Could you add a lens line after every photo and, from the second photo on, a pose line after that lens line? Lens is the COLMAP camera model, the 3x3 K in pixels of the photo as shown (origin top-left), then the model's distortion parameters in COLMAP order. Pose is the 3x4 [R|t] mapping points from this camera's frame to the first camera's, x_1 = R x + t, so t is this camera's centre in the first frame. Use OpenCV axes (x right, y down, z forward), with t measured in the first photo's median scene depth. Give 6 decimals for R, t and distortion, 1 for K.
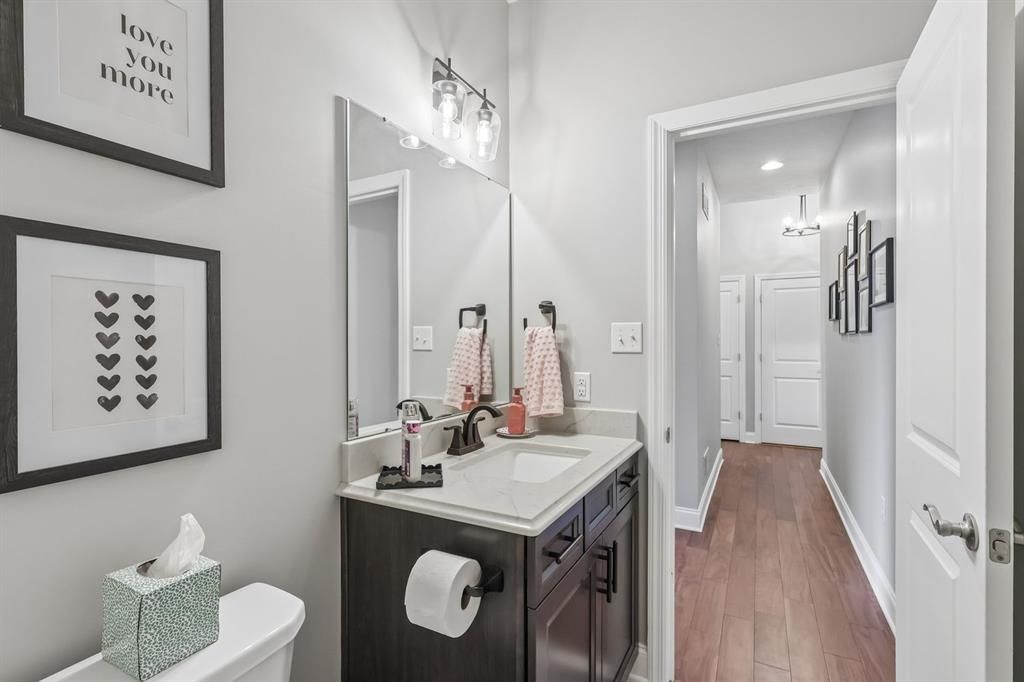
lens RADIAL K [[479.0, 0, 511.1], [0, 479.0, 345.2], [0, 0, 1]] dist [-0.000968, -0.000276]
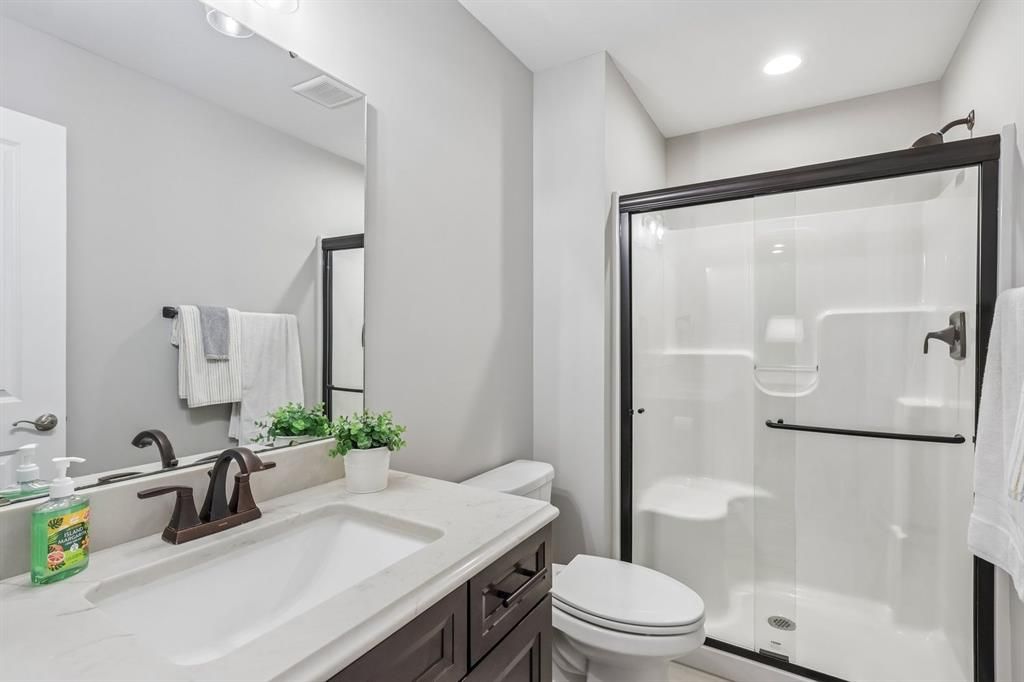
lens RADIAL K [[479.0, 0, 514.8], [0, 479.0, 335.9], [0, 0, 1]] dist [-0.000968, -0.000276]
pose [[0.999914, 0.013103, -0.000884, 0.193246], [-0.013109, 0.999887, -0.007341, -0.001065], [0.000788, 0.007352, 0.999973, 0.347229]]
